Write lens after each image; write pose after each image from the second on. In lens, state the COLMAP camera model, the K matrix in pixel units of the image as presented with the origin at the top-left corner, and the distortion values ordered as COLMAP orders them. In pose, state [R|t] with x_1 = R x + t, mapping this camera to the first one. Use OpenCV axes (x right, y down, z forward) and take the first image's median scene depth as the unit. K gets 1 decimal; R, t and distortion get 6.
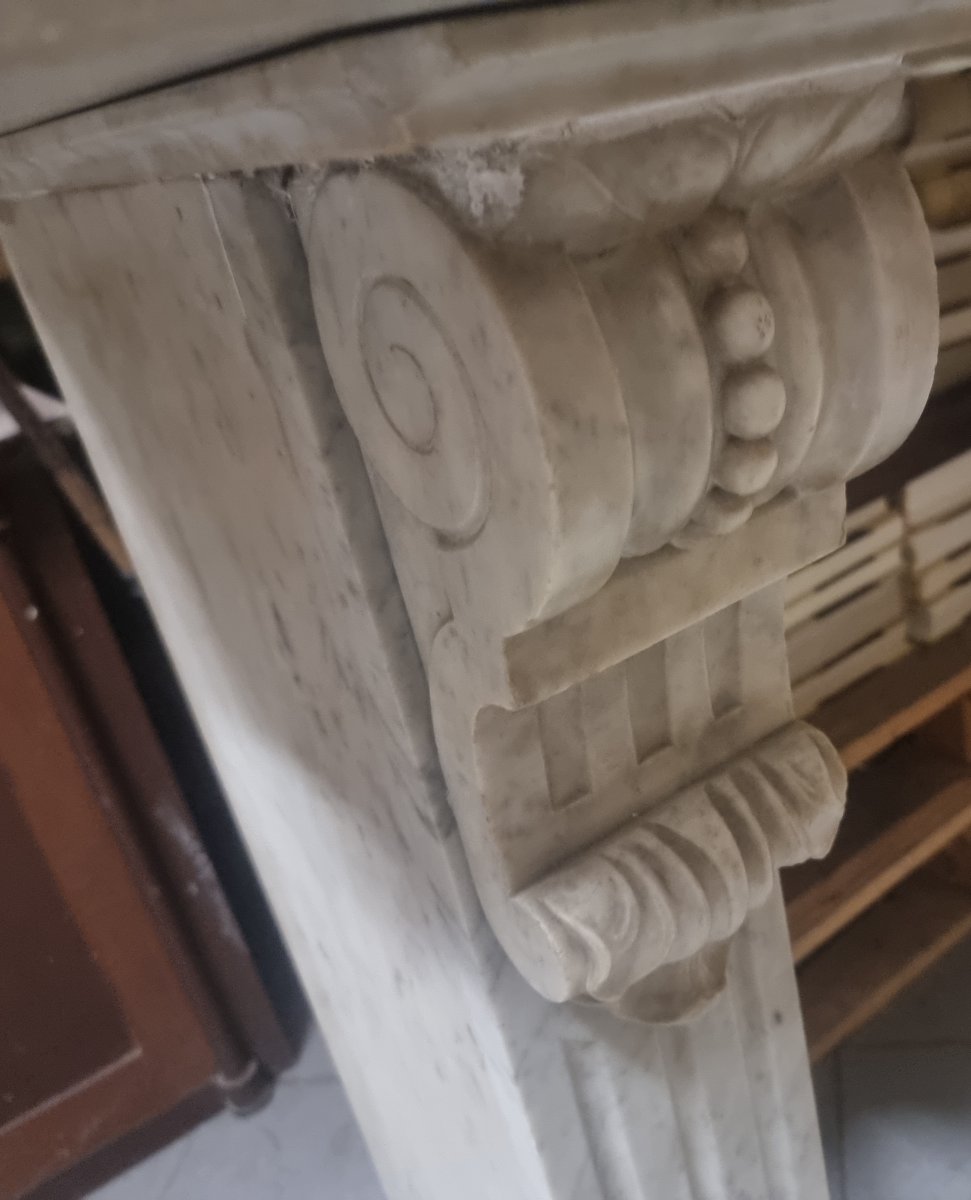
lens RADIAL K [[1125.7, 0, 695.4], [0, 1125.7, 602.0], [0, 0, 1]] dist [0.002670, 0.004566]
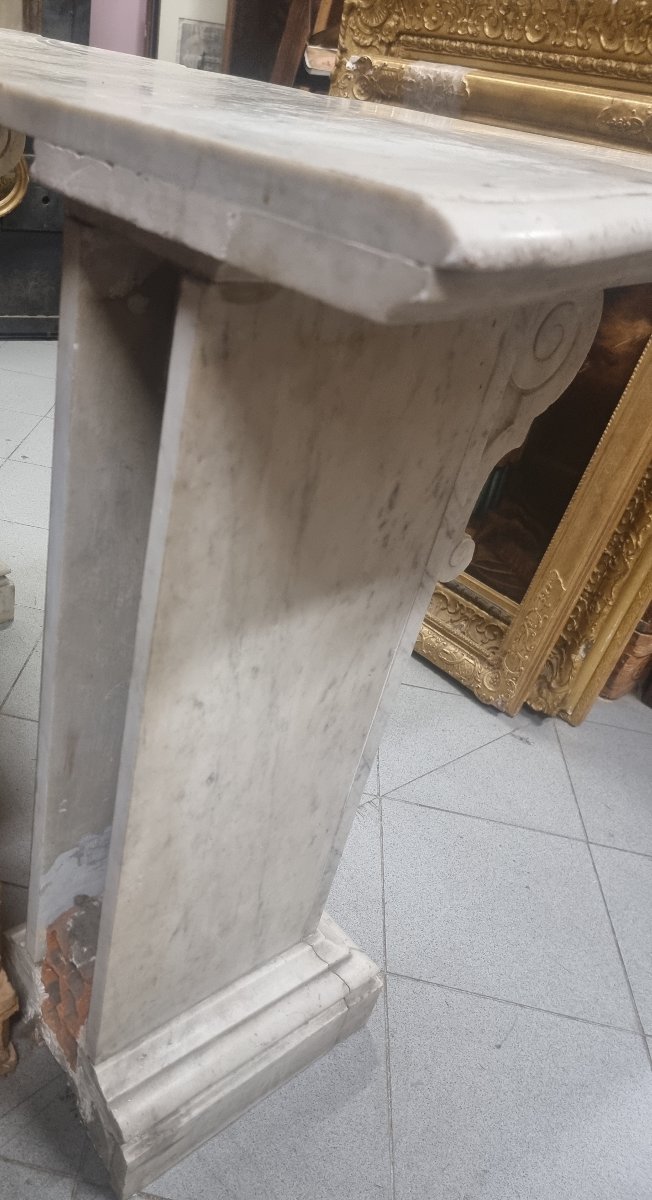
lens RADIAL K [[862.0, 0, 161.9], [0, 862.0, 621.1], [0, 0, 1]] dist [0.050165, -0.000499]
pose [[0.088761, -0.412036, 0.906834, -1.942794], [0.291301, 0.881361, 0.371950, -0.485712], [-0.952505, 0.231147, 0.198256, 1.183047]]
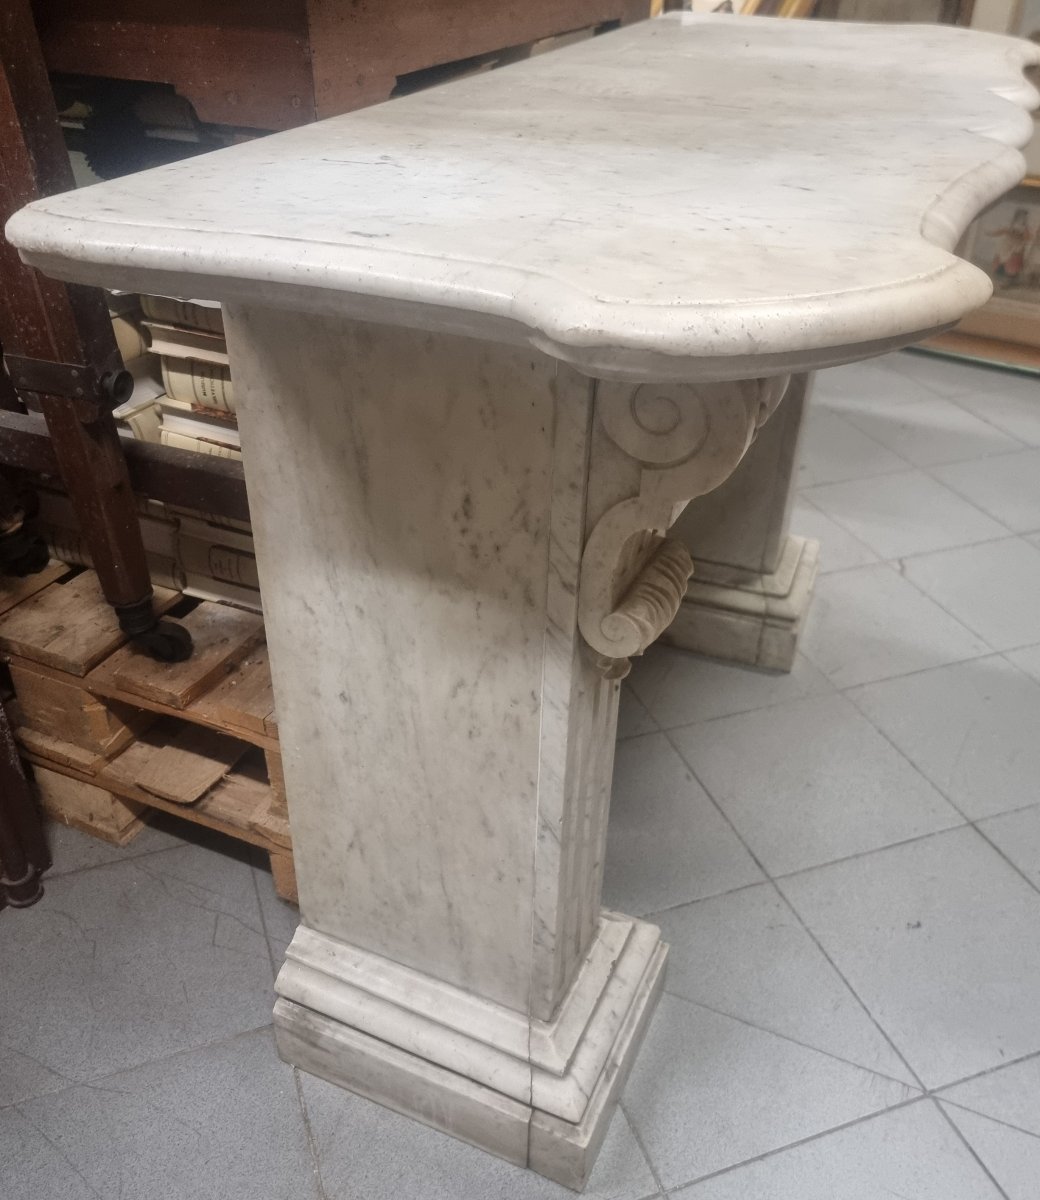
lens RADIAL K [[1085.0, 0, 509.6], [0, 1085.0, 596.1], [0, 0, 1]] dist [0.052341, -0.007138]
pose [[0.896147, -0.077165, 0.436997, -1.224390], [0.028360, 0.992711, 0.117136, -0.044776], [-0.442850, -0.092578, 0.891803, -0.854340]]
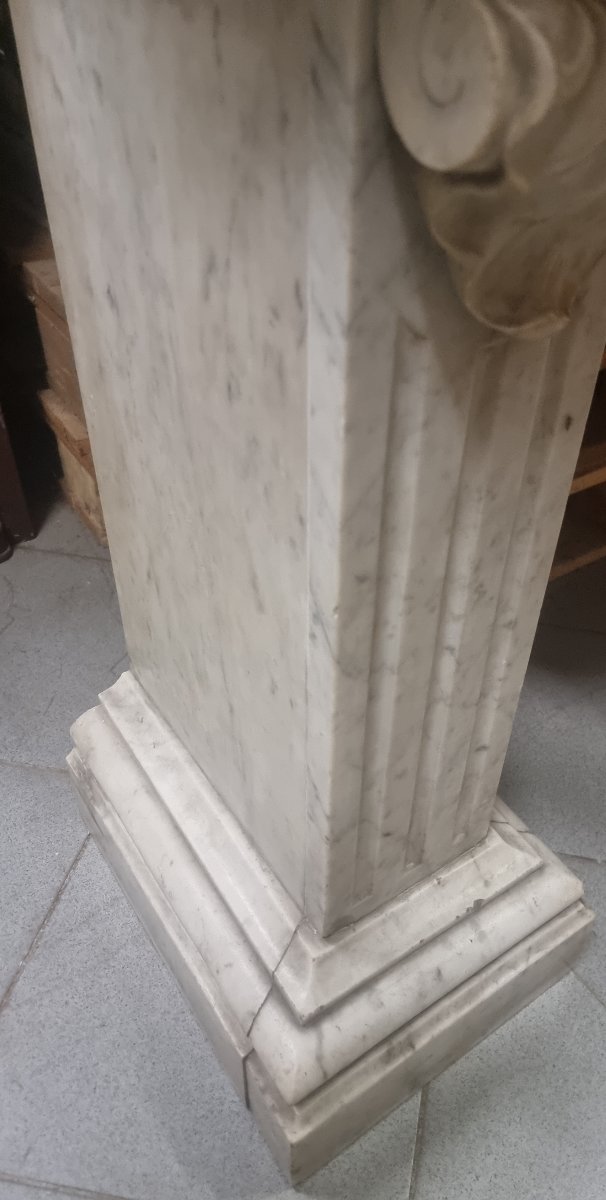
lens RADIAL K [[852.9, 0, 401.4], [0, 852.9, 613.4], [0, 0, 1]] dist [0.044814, -0.001449]
pose [[0.970718, 0.219984, 0.096506, -0.140340], [-0.237968, 0.935498, 0.261181, 0.465818], [-0.032825, -0.276498, 0.960454, 0.273324]]
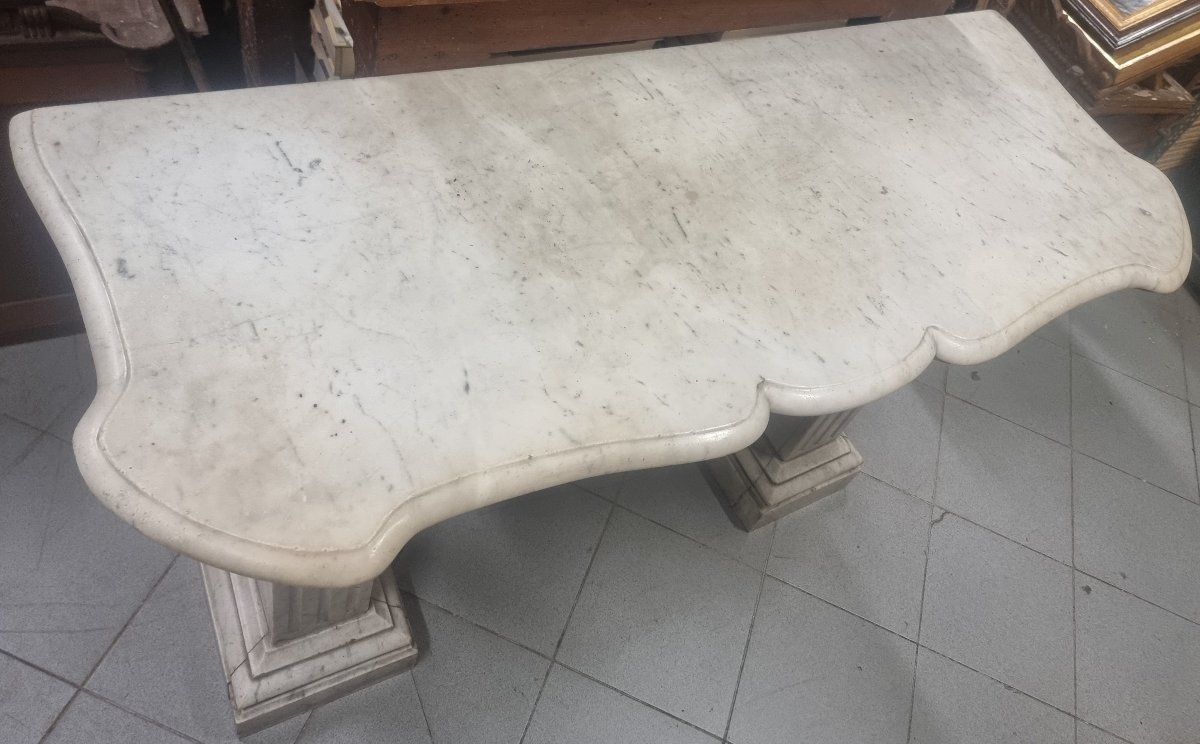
lens RADIAL K [[941.9, 0, 628.9], [0, 941.9, 260.6], [0, 0, 1]] dist [0.057655, -0.003105]
pose [[0.881553, 0.449755, 0.143476, 0.000444], [-0.469630, 0.804529, 0.363568, -1.694498], [0.048086, -0.387885, 0.920453, -1.179823]]
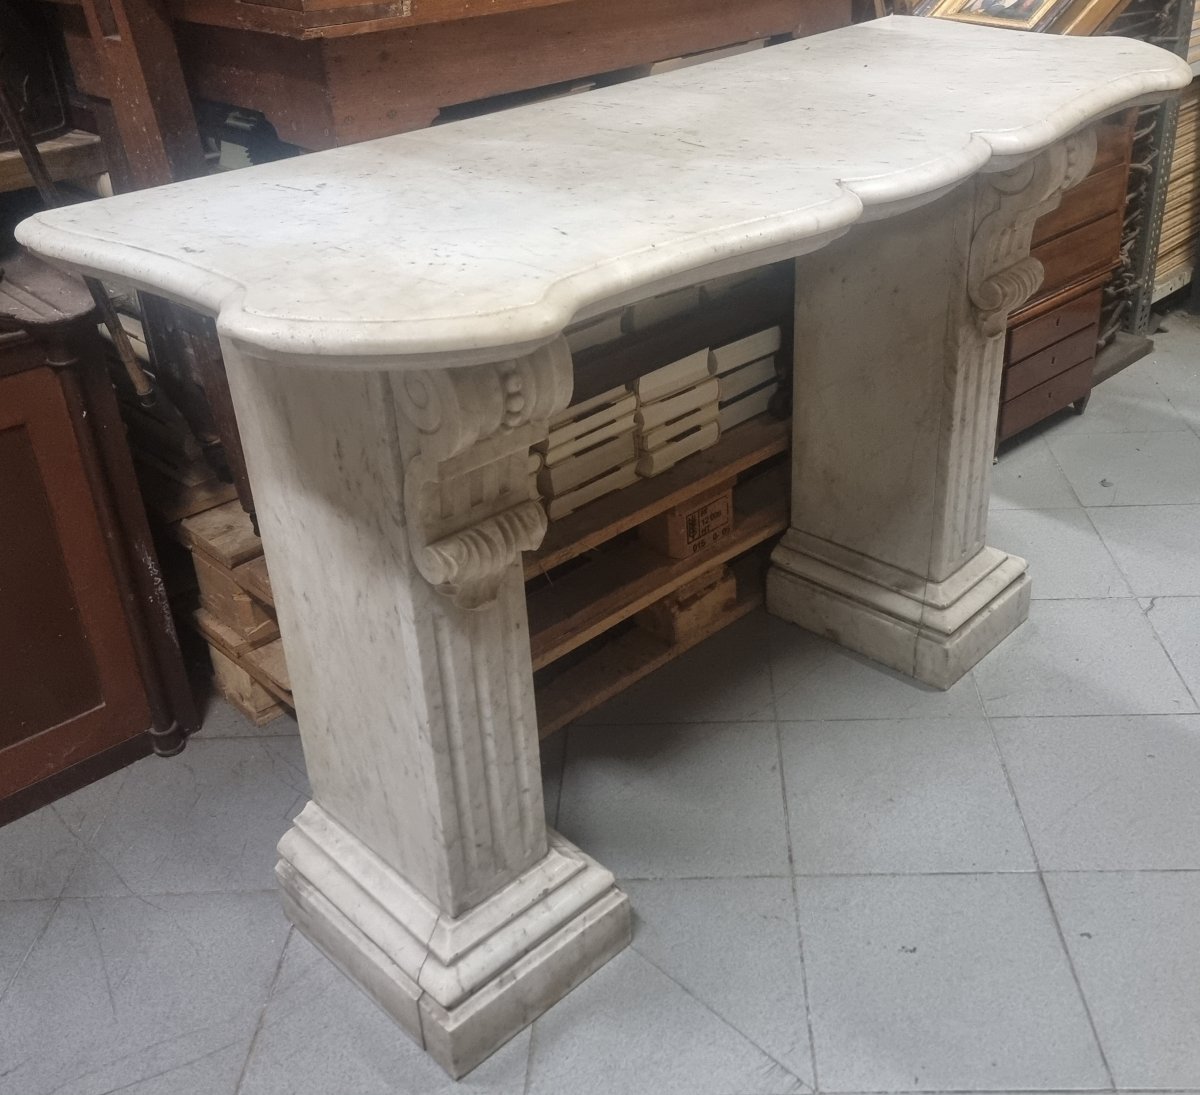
lens RADIAL K [[1295.4, 0, 669.7], [0, 1295.4, 491.2], [0, 0, 1]] dist [0.089637, -0.037363]
pose [[0.988711, 0.078472, 0.127642, 0.022940], [-0.085364, 0.995123, 0.049437, -0.099908], [-0.123140, -0.059775, 0.990587, -2.237195]]
